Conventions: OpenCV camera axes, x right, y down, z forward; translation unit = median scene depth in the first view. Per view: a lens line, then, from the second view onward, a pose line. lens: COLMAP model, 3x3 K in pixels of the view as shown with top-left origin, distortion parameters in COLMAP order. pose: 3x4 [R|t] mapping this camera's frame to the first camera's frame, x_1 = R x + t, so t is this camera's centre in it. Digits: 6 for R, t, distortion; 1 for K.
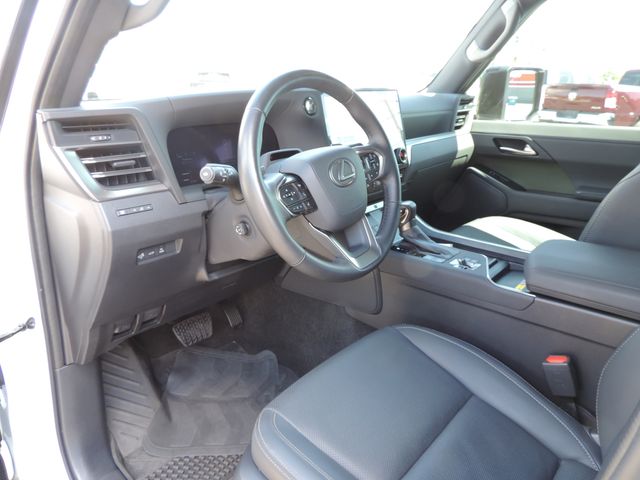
lens RADIAL K [[446.3, 0, 320.0], [0, 446.3, 240.0], [0, 0, 1]] dist [-0.026759, 0.001736]
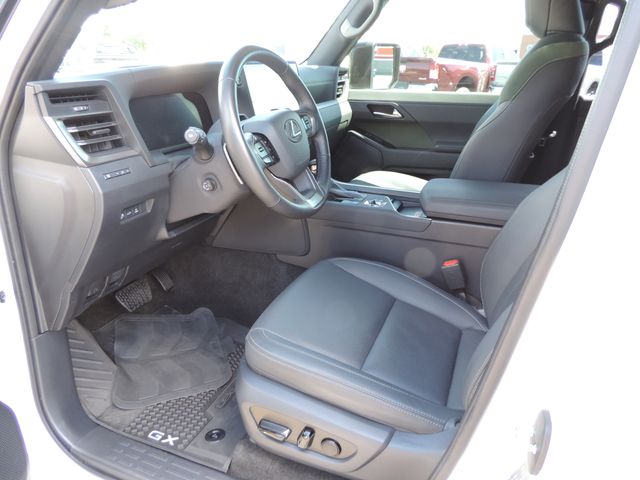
lens RADIAL K [[440.8, 0, 320.0], [0, 440.8, 240.0], [0, 0, 1]] dist [-0.039932, -0.000341]
pose [[0.947215, -0.117674, 0.298223, -0.225071], [0.100027, 0.992243, 0.073817, 0.053779], [-0.304596, -0.040090, 0.951638, -0.155786]]
